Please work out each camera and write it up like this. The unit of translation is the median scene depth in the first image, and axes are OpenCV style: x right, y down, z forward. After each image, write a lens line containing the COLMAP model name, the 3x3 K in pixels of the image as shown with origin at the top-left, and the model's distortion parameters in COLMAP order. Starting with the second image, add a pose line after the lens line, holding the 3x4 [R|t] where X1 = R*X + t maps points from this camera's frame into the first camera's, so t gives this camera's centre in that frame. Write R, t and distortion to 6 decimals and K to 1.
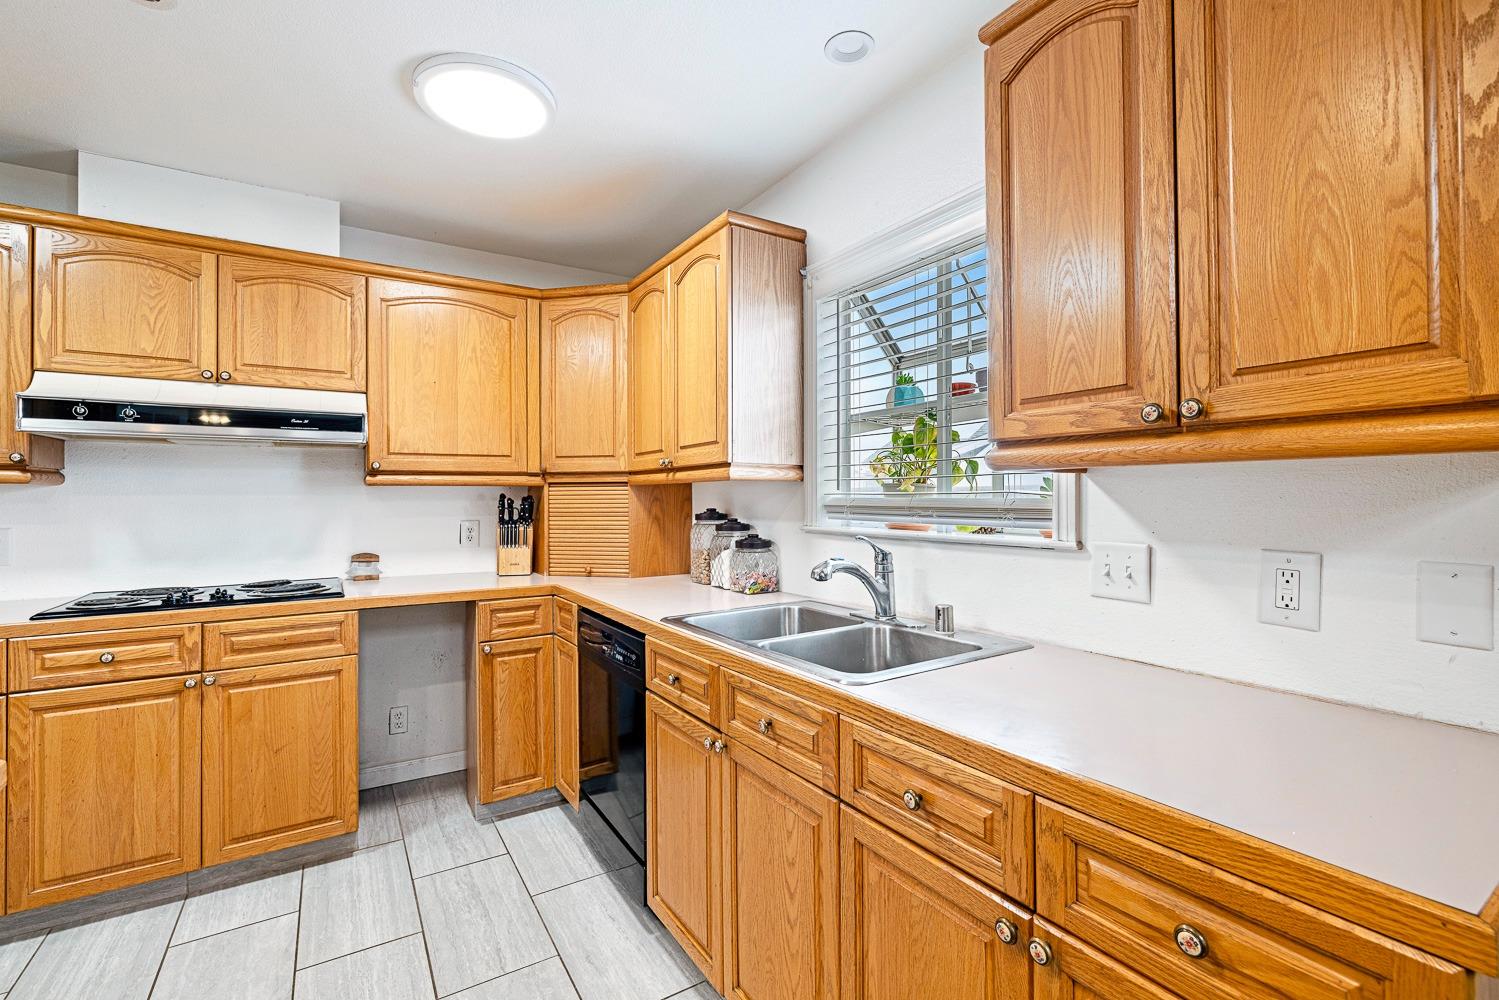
lens RADIAL K [[703.3, 0, 755.5], [0, 703.3, 489.5], [0, 0, 1]] dist [-0.006440, 0.001457]
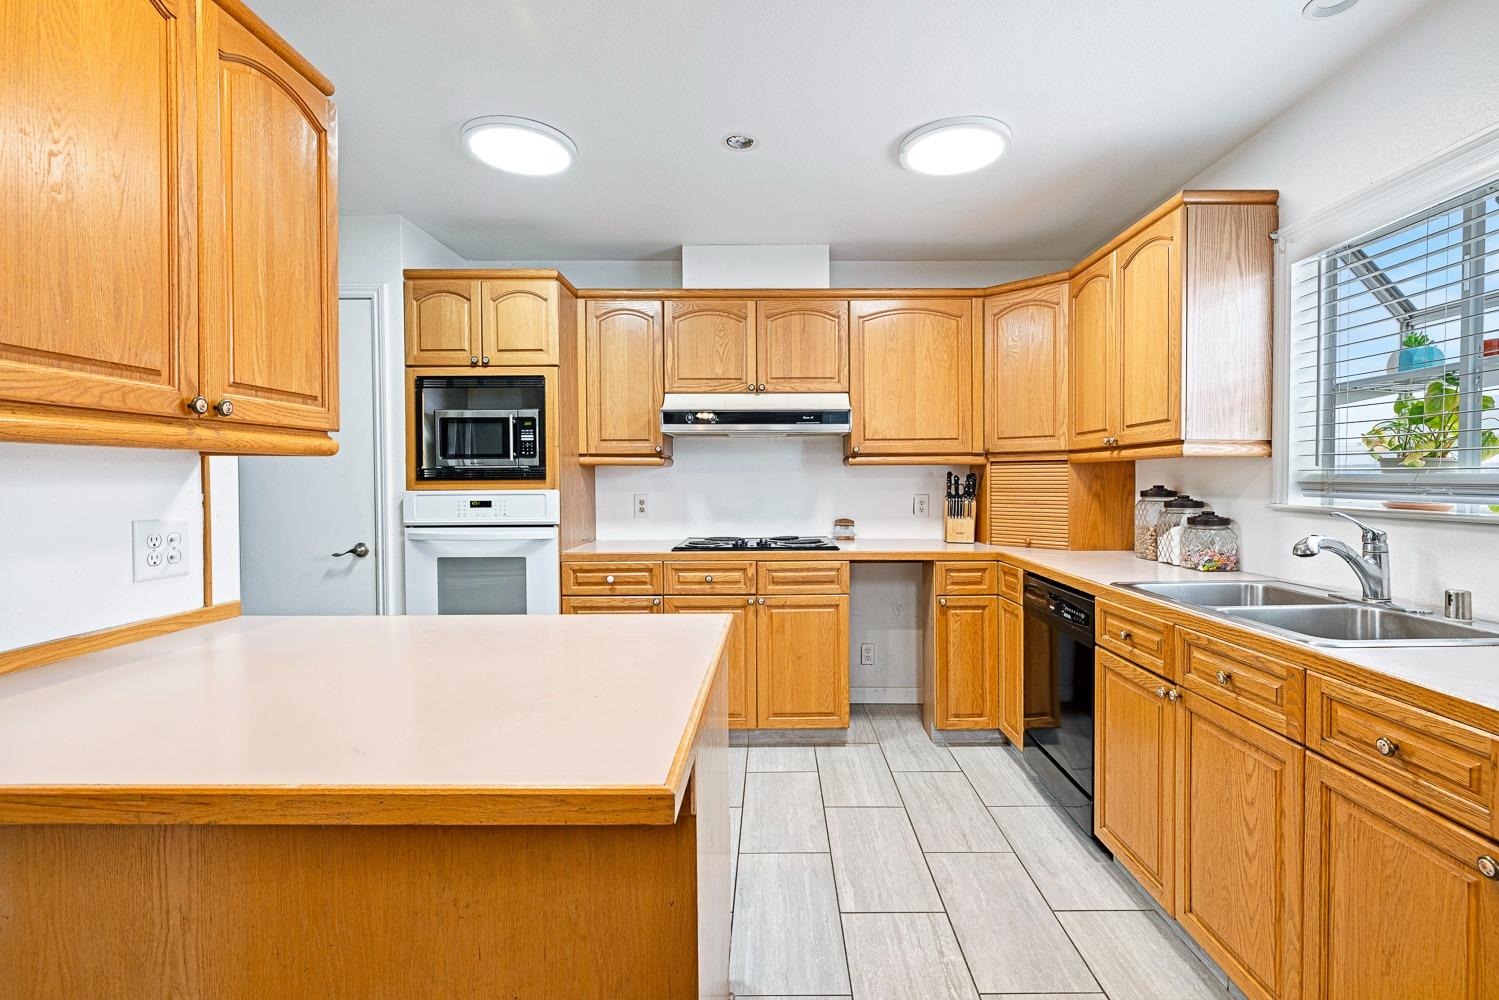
lens RADIAL K [[703.3, 0, 755.5], [0, 703.3, 489.5], [0, 0, 1]] dist [-0.006440, 0.001457]
pose [[0.842194, 0.010125, -0.539079, -0.009290], [0.005597, 0.999606, 0.027519, 0.002470], [0.539145, -0.026194, 0.841806, -0.198039]]
